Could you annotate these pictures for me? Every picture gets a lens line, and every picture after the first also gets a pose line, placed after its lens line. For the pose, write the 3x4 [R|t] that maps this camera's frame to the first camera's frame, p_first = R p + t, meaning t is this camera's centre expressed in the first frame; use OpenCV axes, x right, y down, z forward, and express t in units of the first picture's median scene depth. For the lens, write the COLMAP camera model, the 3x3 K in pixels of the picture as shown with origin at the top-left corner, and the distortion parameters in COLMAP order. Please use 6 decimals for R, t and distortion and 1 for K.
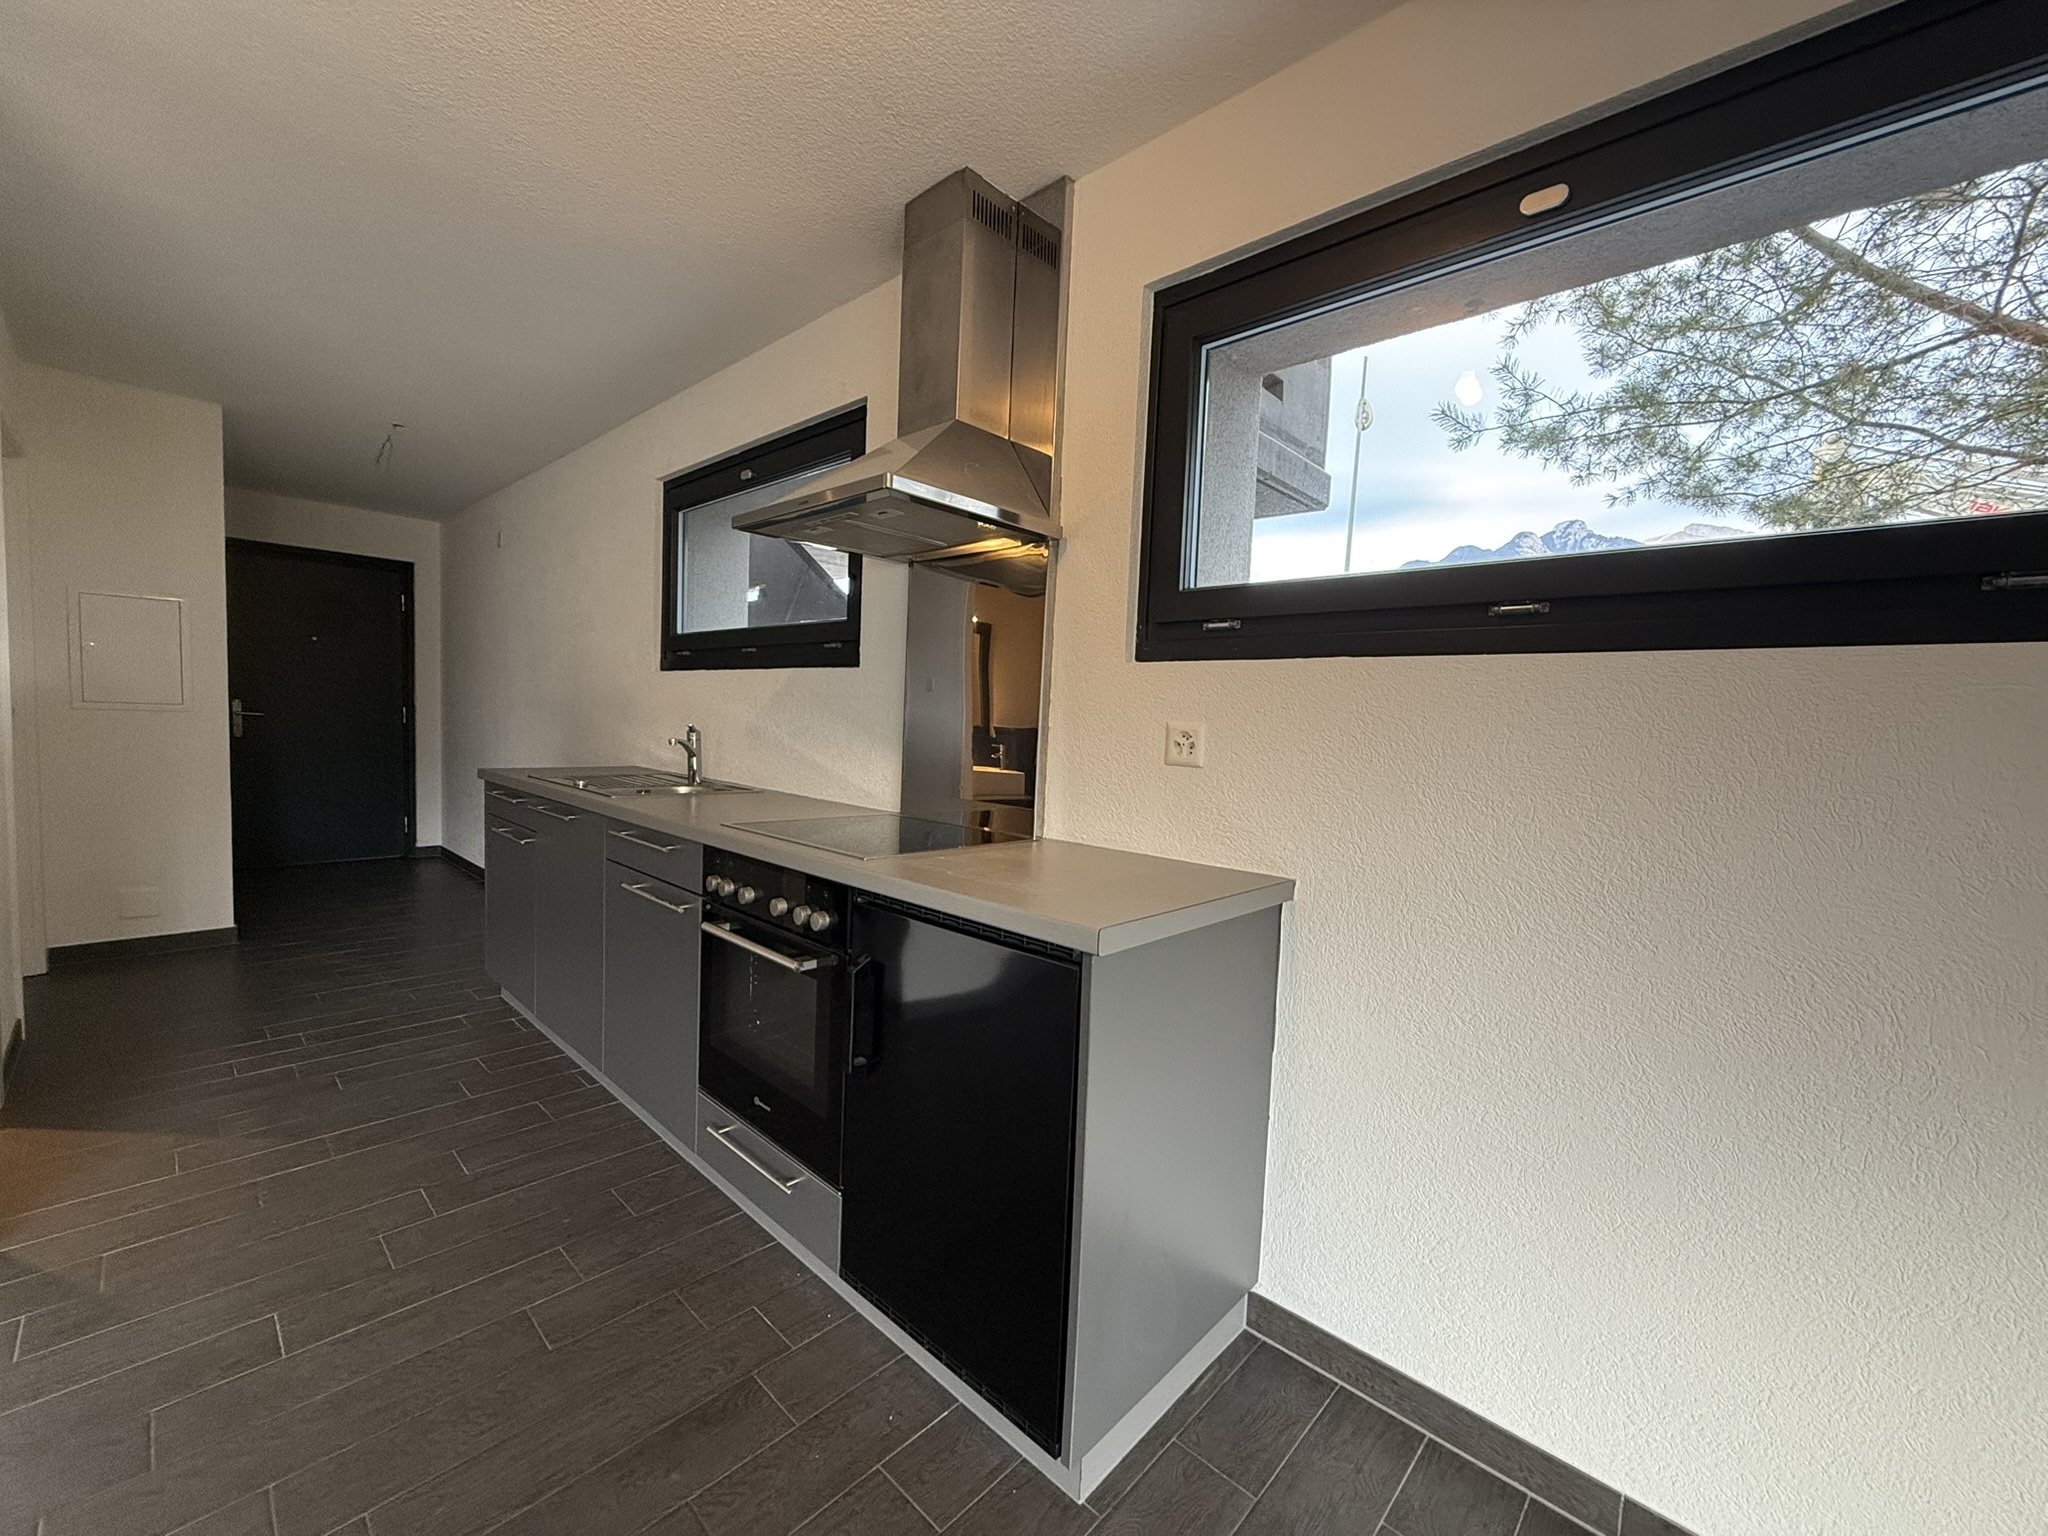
lens RADIAL K [[834.6, 0, 1021.9], [0, 834.6, 771.0], [0, 0, 1]] dist [-0.006756, -0.000045]
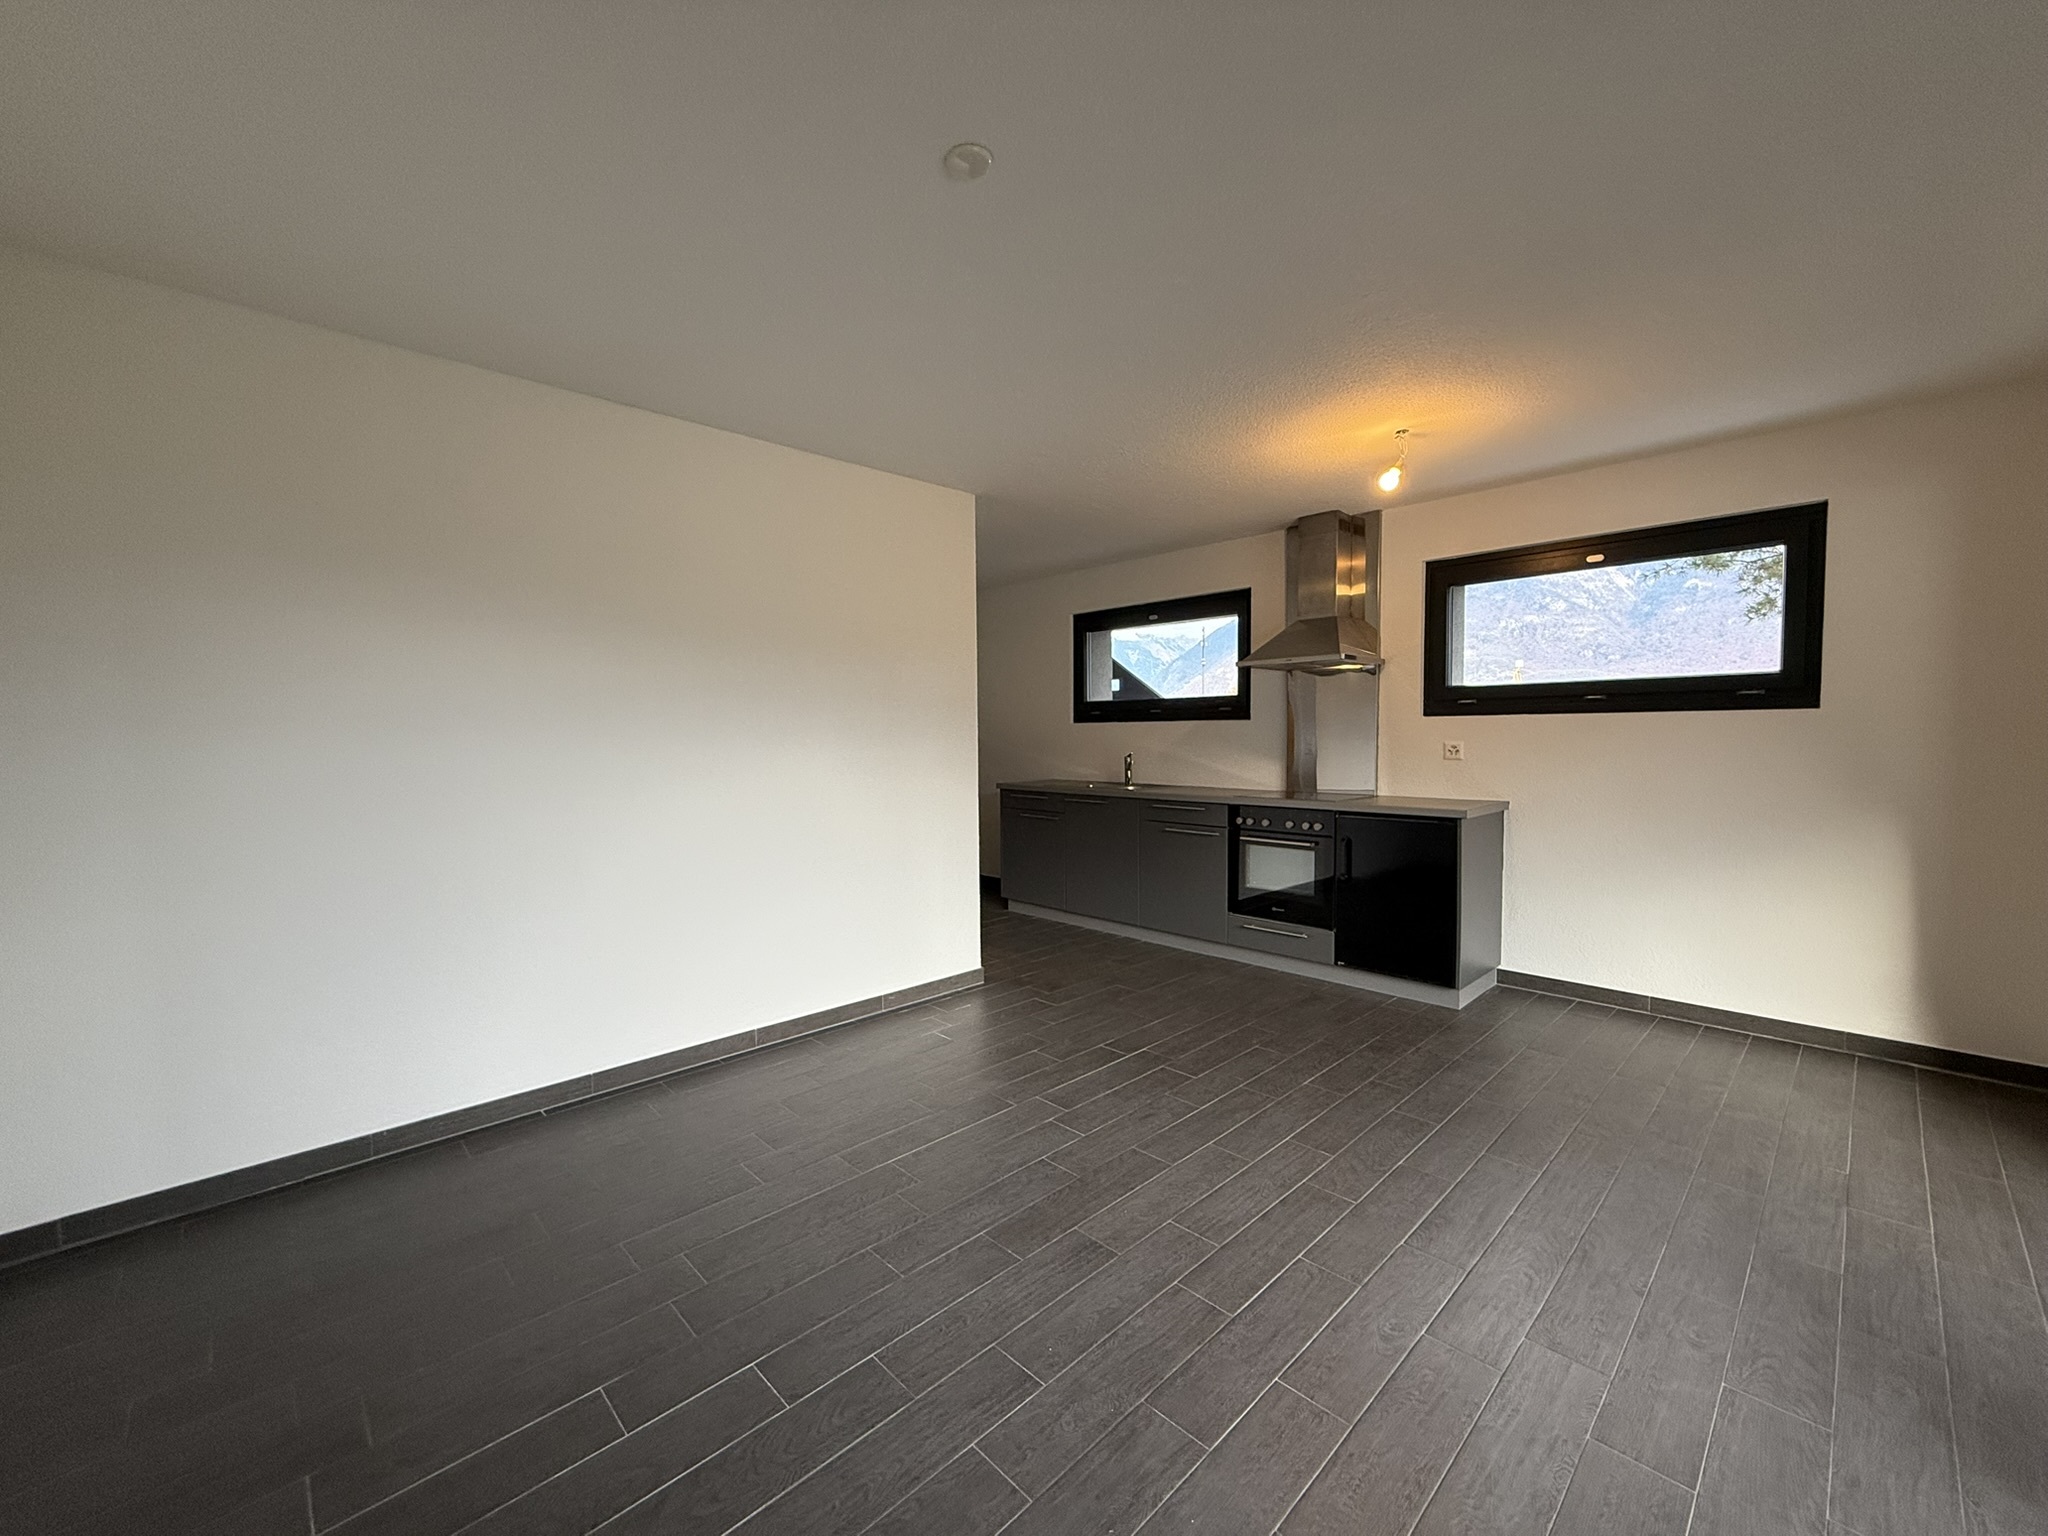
lens RADIAL K [[834.6, 0, 1021.3], [0, 834.6, 772.0], [0, 0, 1]] dist [-0.006756, -0.000045]
pose [[0.998026, -0.042195, -0.046513, -0.886572], [0.041071, 0.998847, -0.024866, 0.035847], [0.047508, 0.022906, 0.998608, -1.382623]]
